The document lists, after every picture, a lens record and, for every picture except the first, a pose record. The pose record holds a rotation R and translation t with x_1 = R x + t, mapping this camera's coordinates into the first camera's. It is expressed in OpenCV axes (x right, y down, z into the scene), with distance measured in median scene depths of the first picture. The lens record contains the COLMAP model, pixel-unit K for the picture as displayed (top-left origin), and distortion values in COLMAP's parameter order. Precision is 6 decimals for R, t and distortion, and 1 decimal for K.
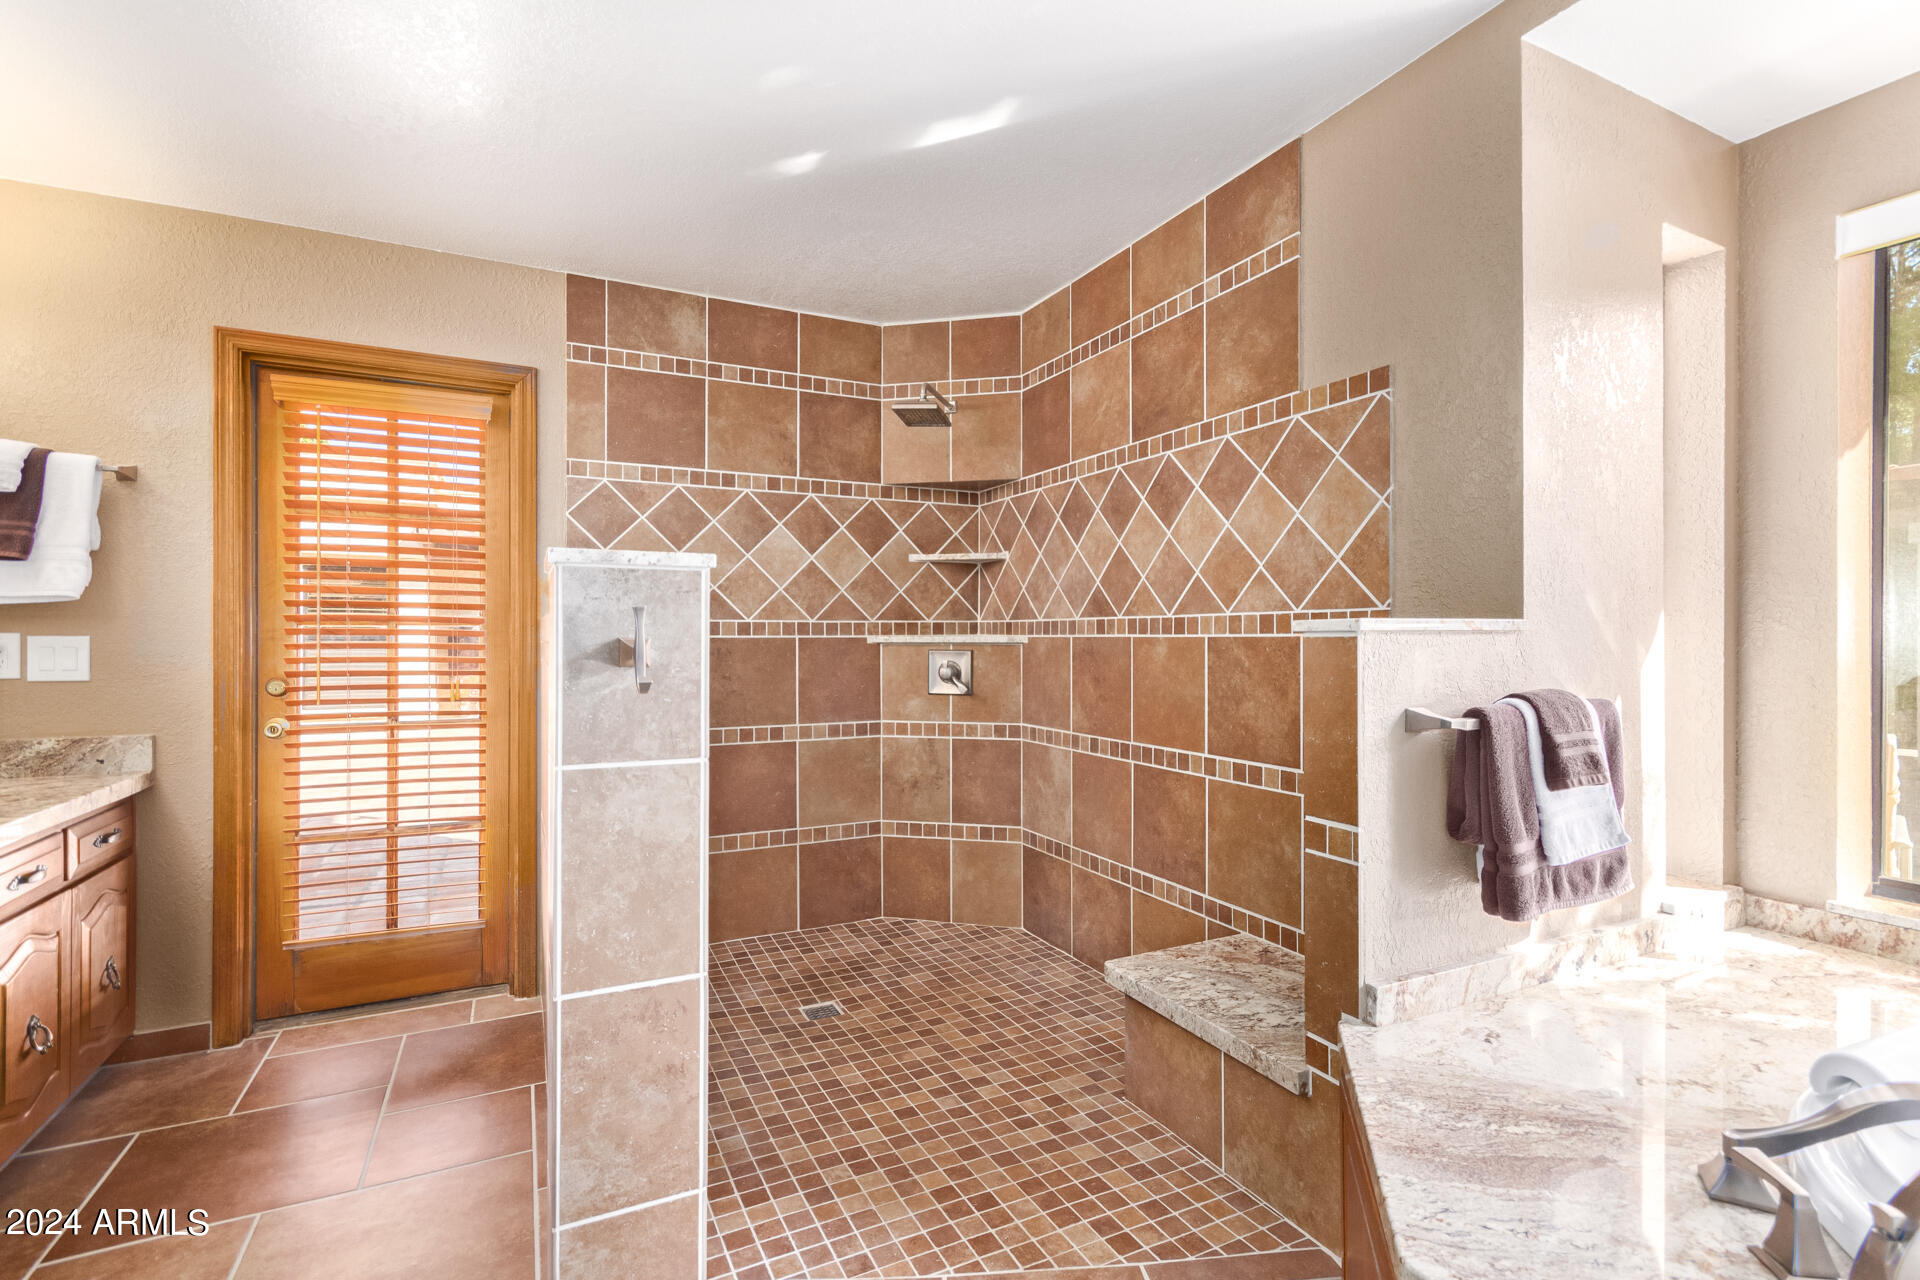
lens RADIAL K [[890.1, 0, 956.7], [0, 890.1, 639.0], [0, 0, 1]] dist [0.004378, -0.001485]
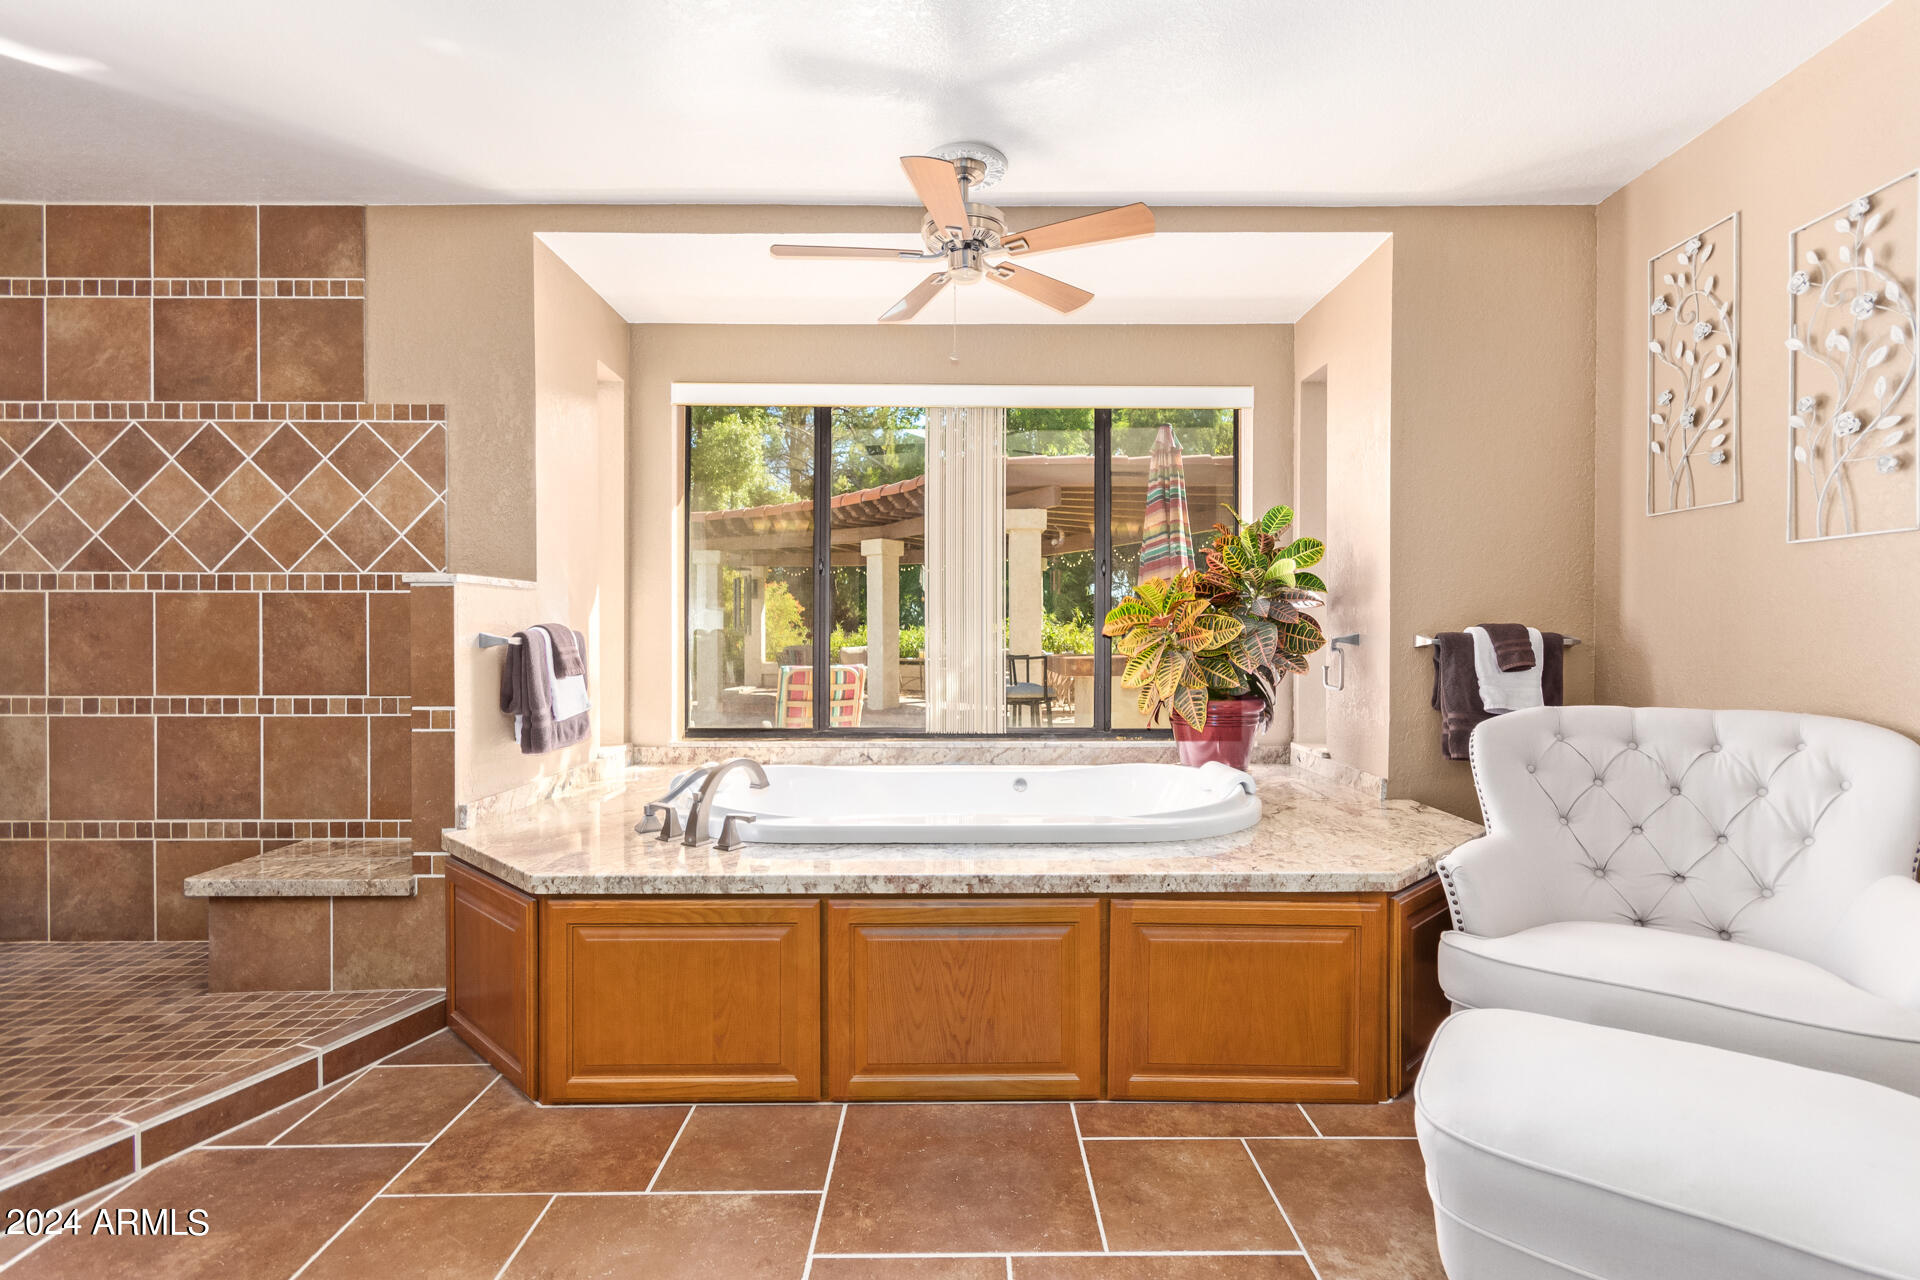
lens RADIAL K [[890.1, 0, 959.9], [0, 890.1, 639.1], [0, 0, 1]] dist [0.004378, -0.001485]
pose [[0.443248, -0.003560, 0.896392, -0.391469], [-0.000625, 0.999991, 0.004280, 0.058246], [-0.896399, -0.002458, 0.443241, -0.346047]]
